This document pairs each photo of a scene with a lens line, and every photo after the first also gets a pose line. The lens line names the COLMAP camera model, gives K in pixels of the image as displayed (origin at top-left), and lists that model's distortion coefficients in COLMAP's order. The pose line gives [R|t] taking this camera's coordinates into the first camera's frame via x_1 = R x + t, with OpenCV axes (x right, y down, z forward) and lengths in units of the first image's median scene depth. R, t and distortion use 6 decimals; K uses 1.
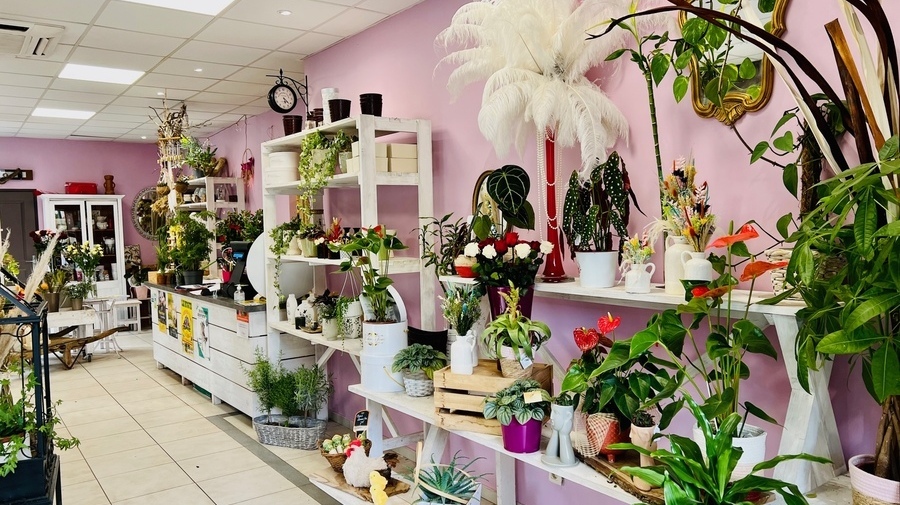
lens RADIAL K [[659.9, 0, 452.1], [0, 659.9, 257.8], [0, 0, 1]] dist [0.014191, -0.005924]
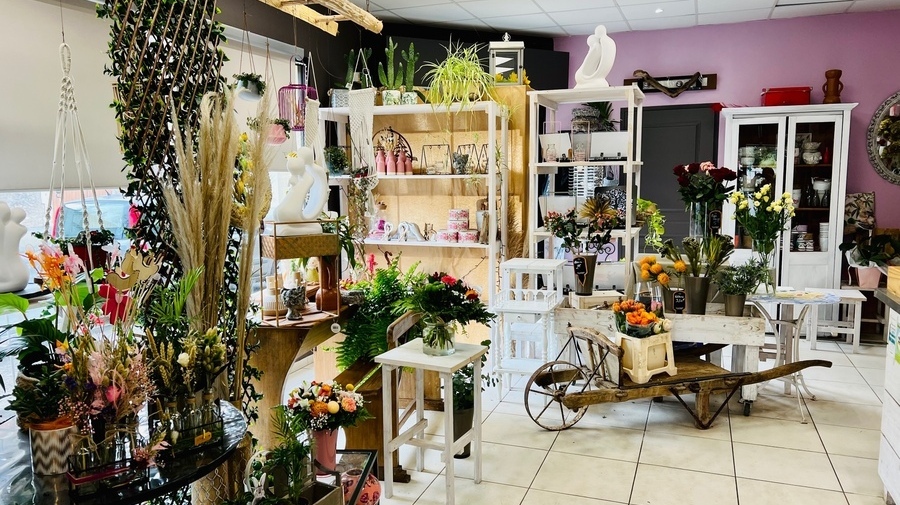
lens RADIAL K [[659.9, 0, 450.7], [0, 659.9, 259.0], [0, 0, 1]] dist [0.014191, -0.005924]
pose [[0.532829, 0.124885, -0.836957, -0.193011], [-0.047457, 0.991904, 0.117793, -0.013478], [0.844891, -0.023044, 0.534441, 0.408223]]
